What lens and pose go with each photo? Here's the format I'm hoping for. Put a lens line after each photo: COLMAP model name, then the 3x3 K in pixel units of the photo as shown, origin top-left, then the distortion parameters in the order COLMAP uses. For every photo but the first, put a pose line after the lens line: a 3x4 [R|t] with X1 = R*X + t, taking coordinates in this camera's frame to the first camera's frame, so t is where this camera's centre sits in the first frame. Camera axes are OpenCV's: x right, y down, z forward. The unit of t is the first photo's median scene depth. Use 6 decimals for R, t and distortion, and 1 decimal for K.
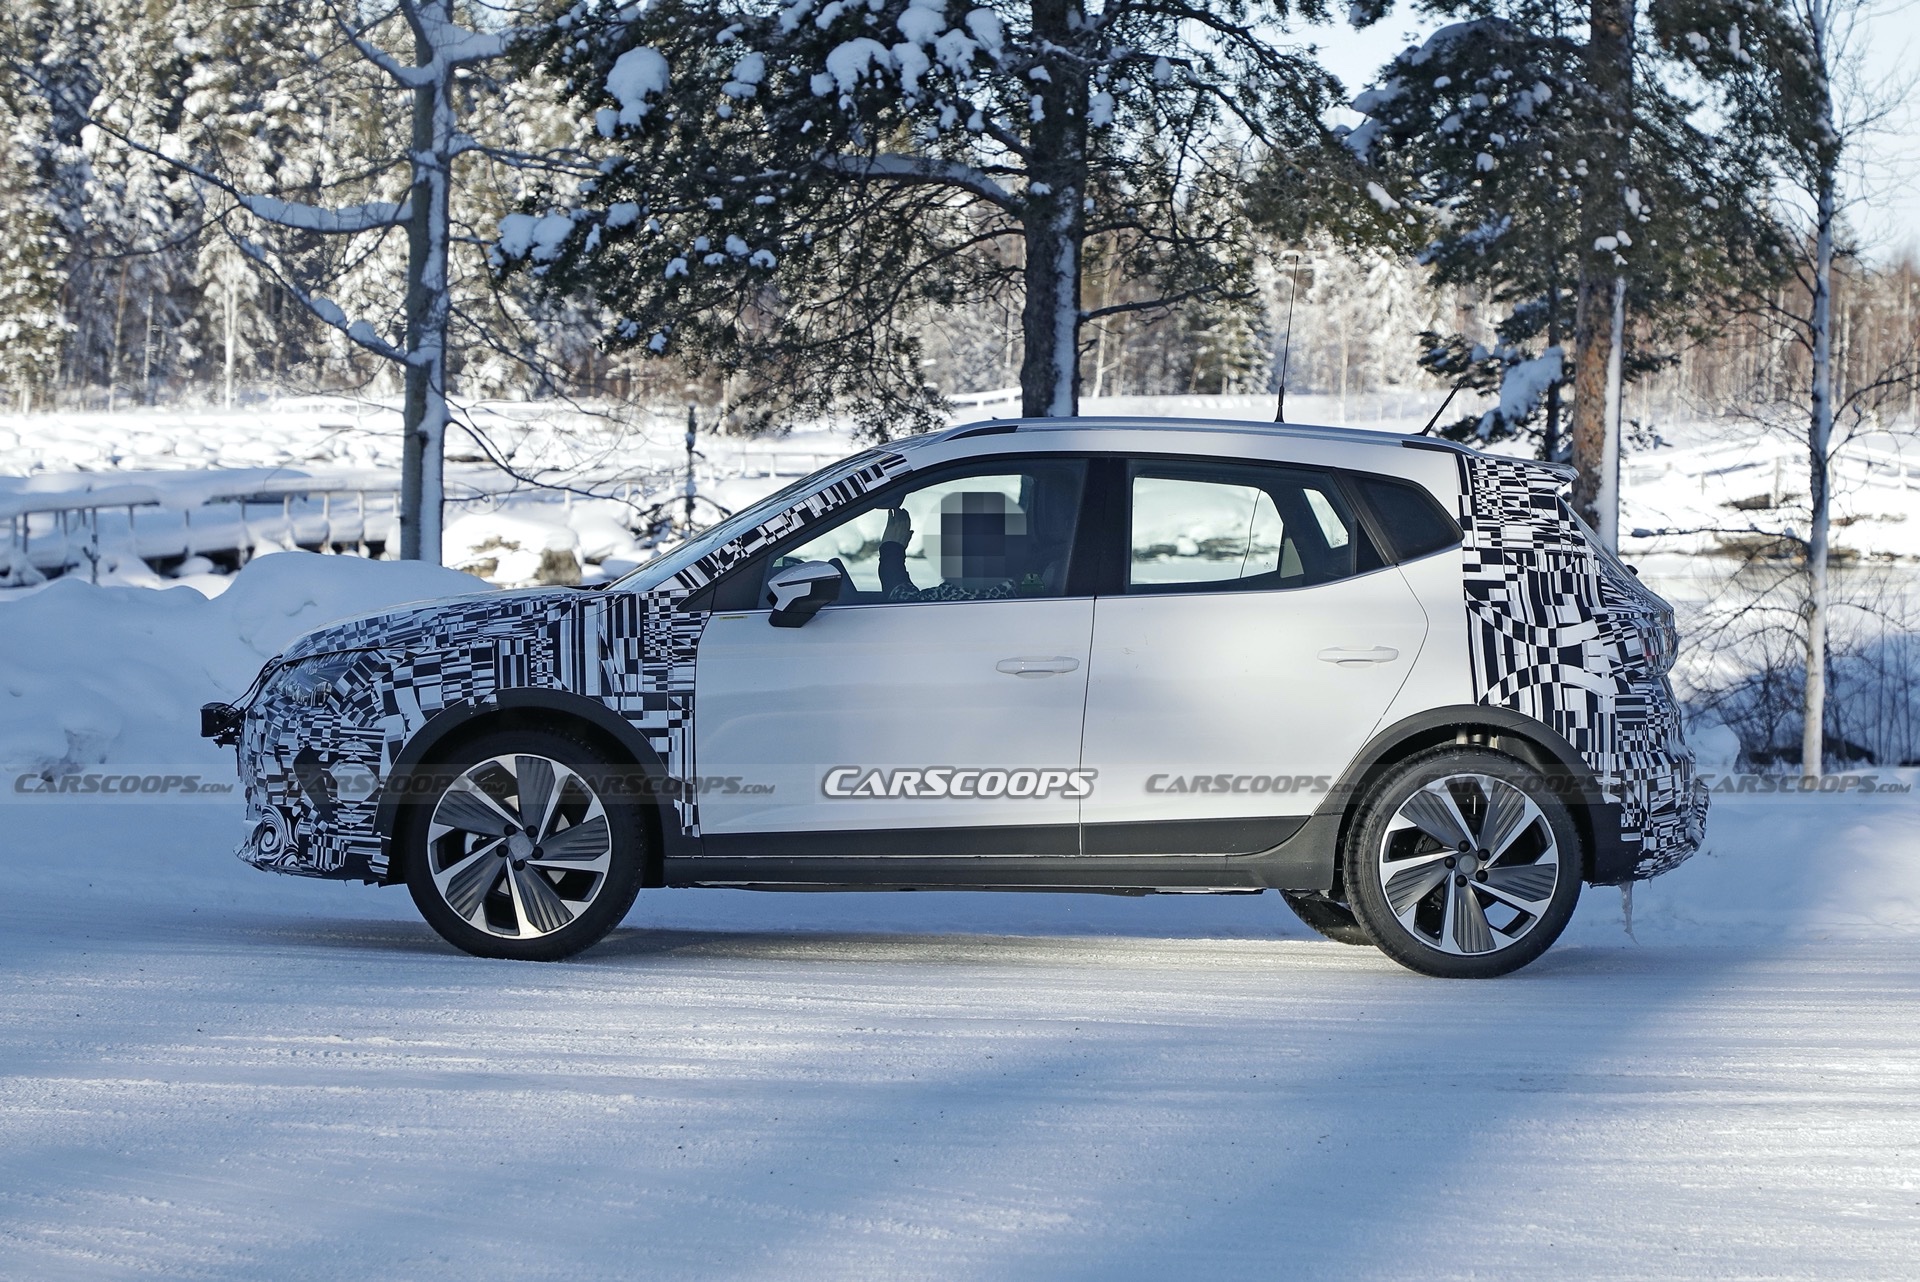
lens RADIAL K [[4786.6, 0, 960.0], [0, 4786.6, 641.0], [0, 0, 1]] dist [0.505919, -6.988681]
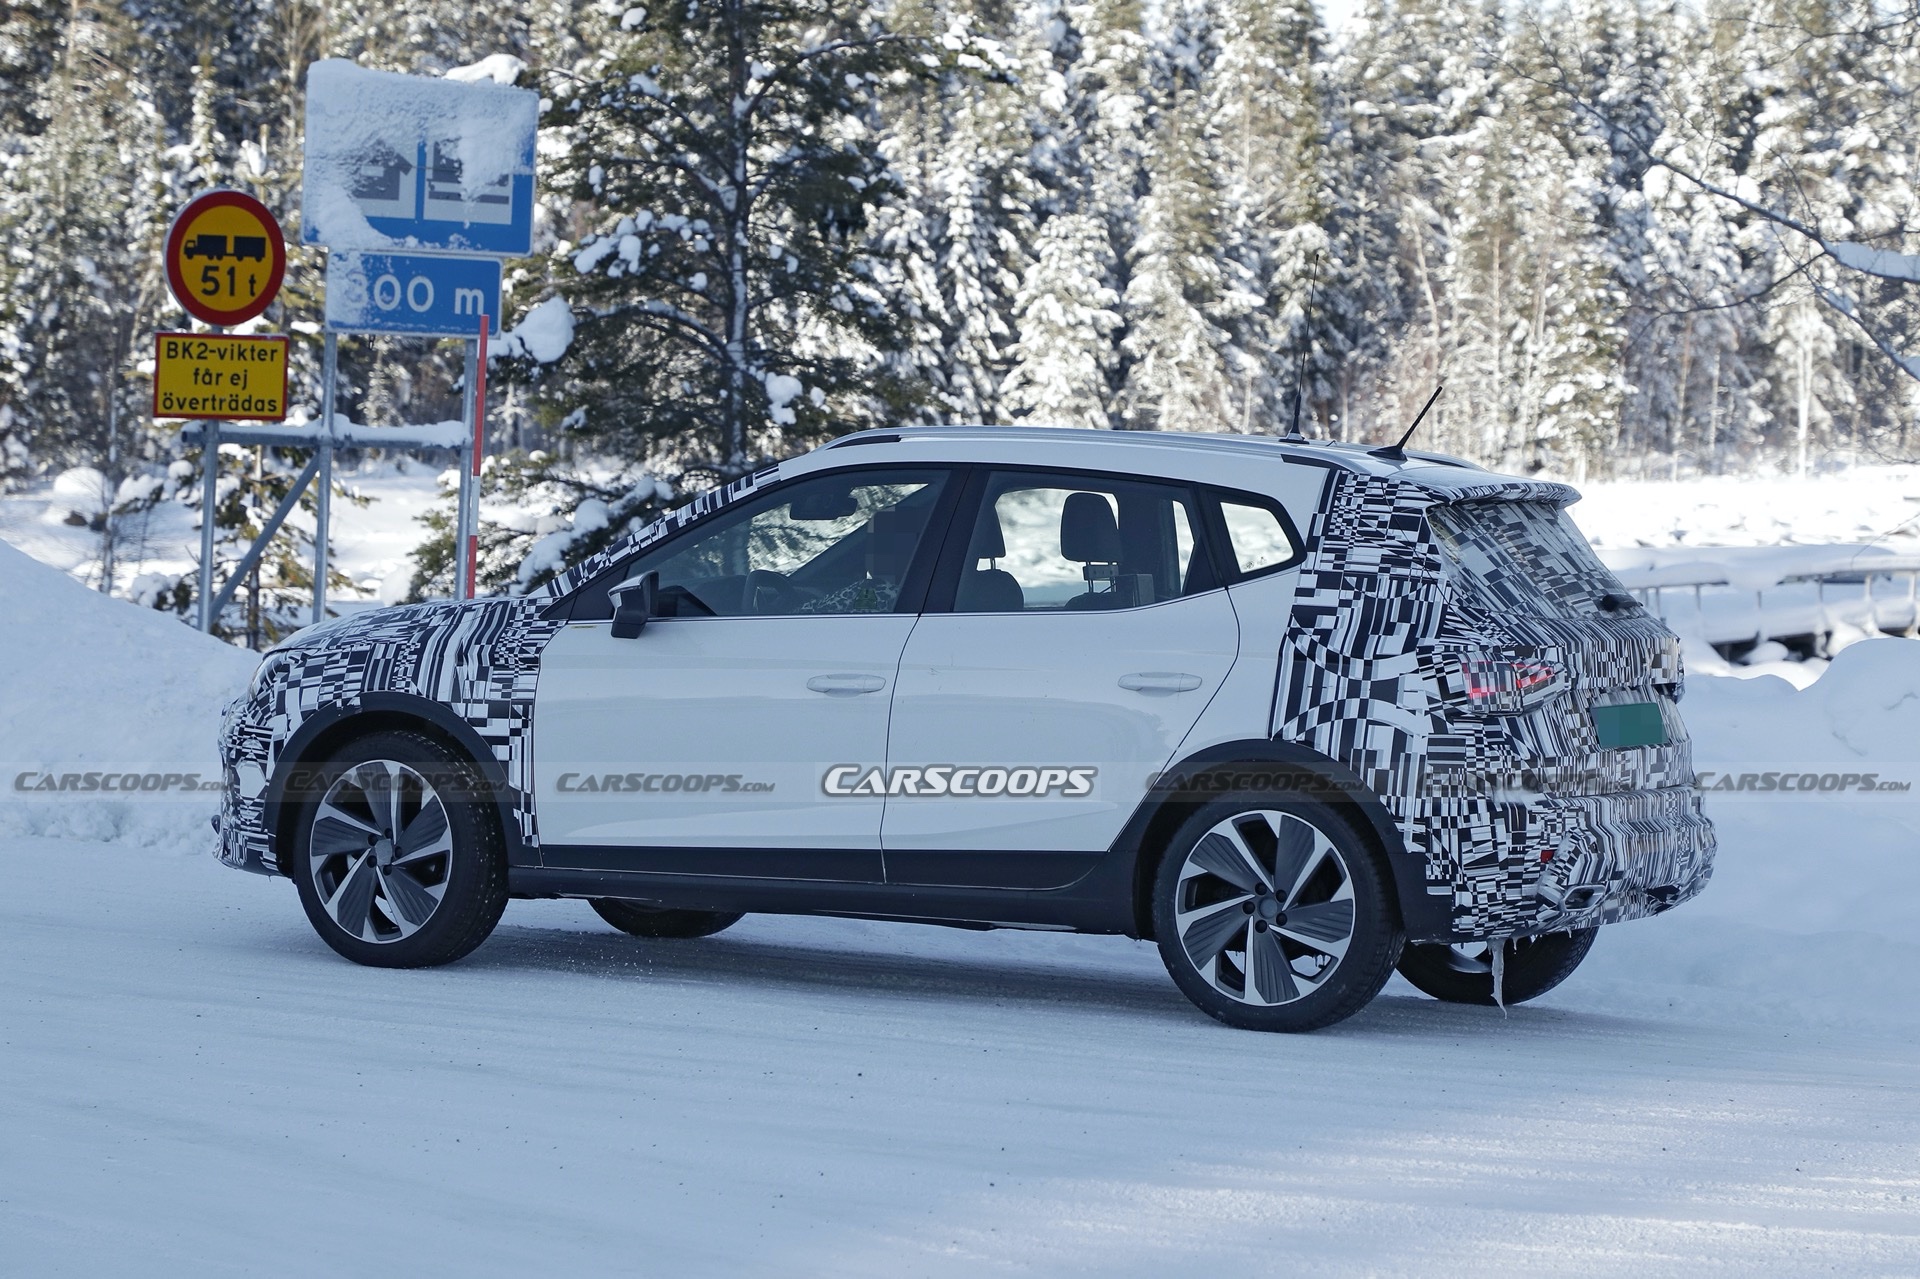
lens RADIAL K [[5437.3, 0, 961.7], [0, 5437.3, 839.5], [0, 0, 1]] dist [0.703788, -10.949732]
pose [[0.875750, 0.039386, -0.481155, 0.213169], [-0.034574, 0.999224, 0.018865, 0.005617], [0.481525, 0.000114, 0.876432, 0.020825]]
